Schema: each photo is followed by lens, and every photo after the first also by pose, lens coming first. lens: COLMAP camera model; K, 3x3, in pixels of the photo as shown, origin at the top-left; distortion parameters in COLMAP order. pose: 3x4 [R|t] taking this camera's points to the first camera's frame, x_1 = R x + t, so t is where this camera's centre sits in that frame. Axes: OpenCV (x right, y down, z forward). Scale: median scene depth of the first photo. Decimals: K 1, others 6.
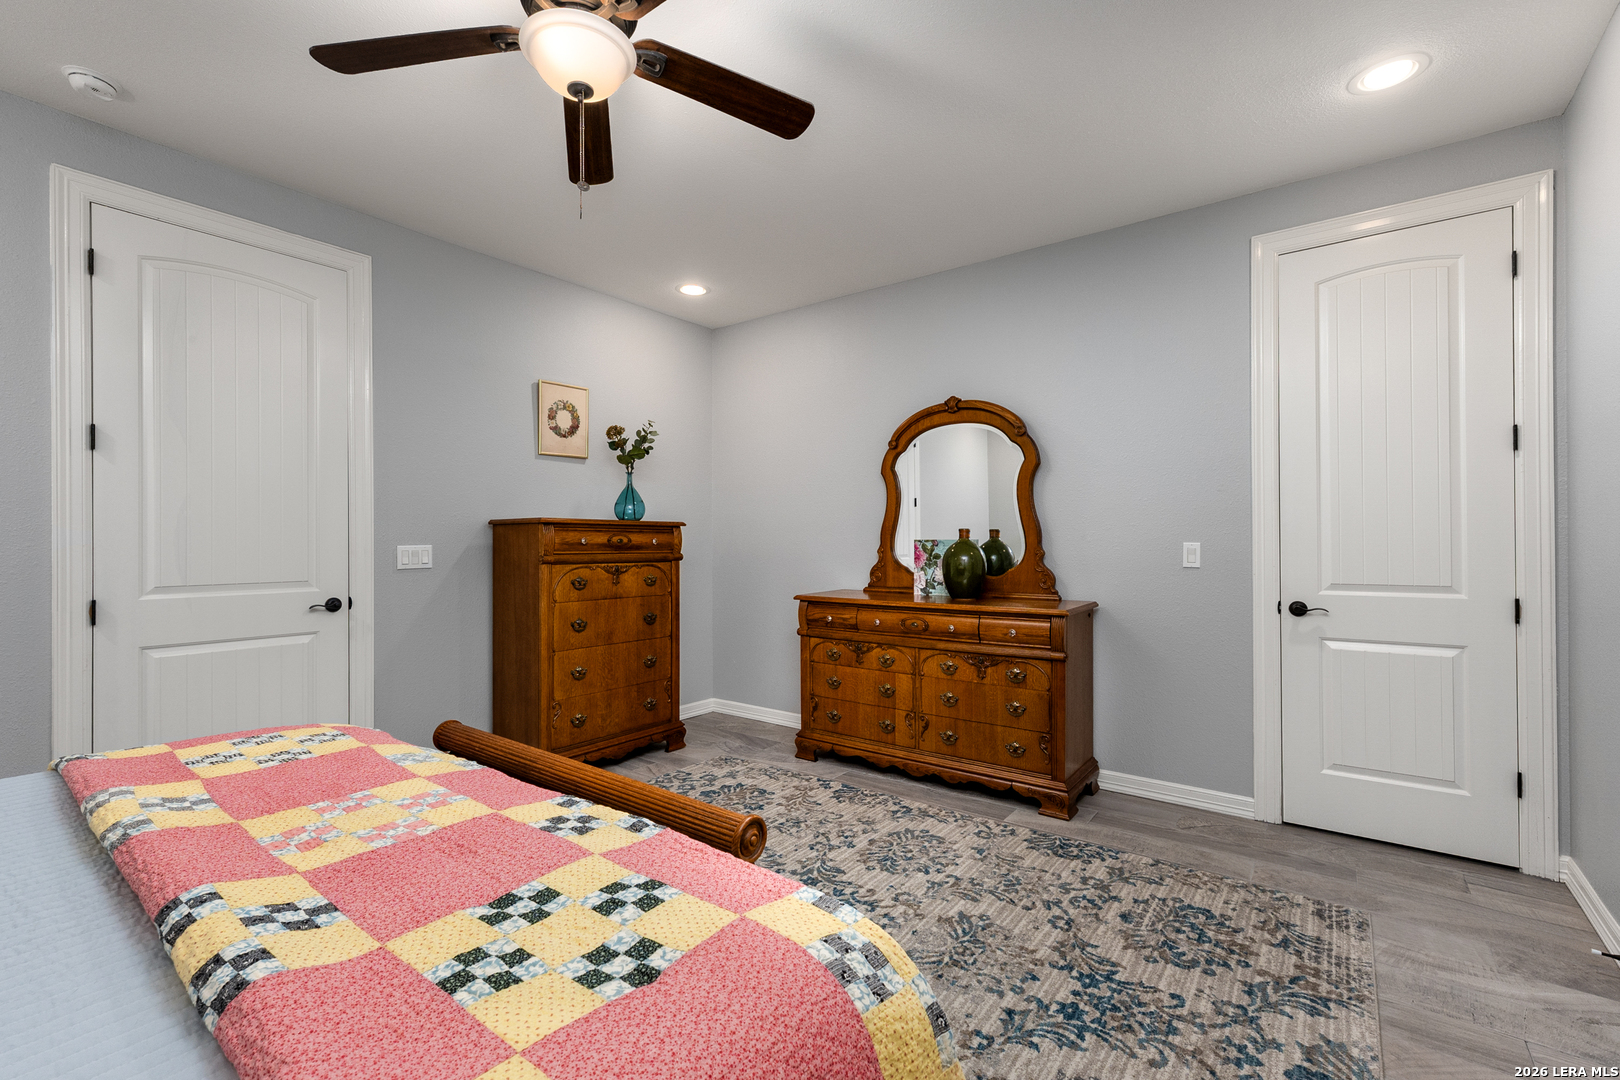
lens RADIAL K [[703.7, 0, 810.0], [0, 703.7, 540.0], [0, 0, 1]] dist [-0.000972, -0.000017]
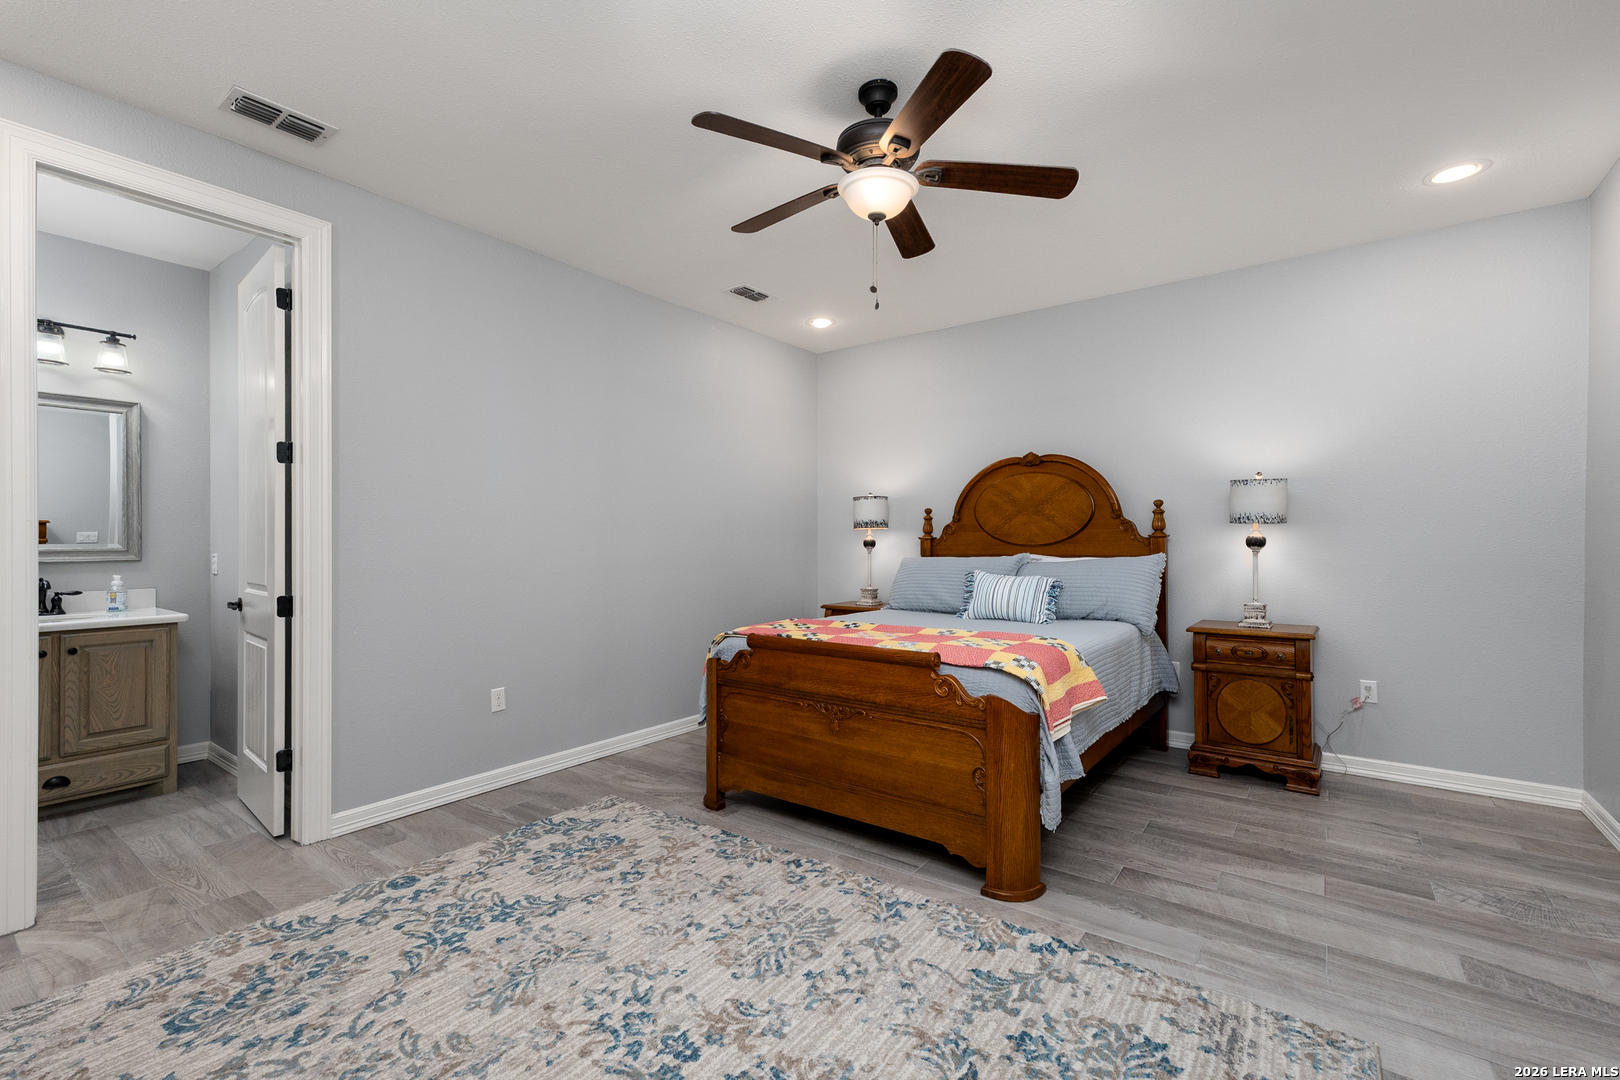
lens RADIAL K [[703.7, 0, 810.0], [0, 703.7, 540.0], [0, 0, 1]] dist [-0.000972, -0.000017]
pose [[-0.999930, 0.002899, -0.011482, -0.150809], [0.002951, 0.999985, -0.004553, 0.000370], [0.011468, -0.004586, -0.999924, 2.014482]]
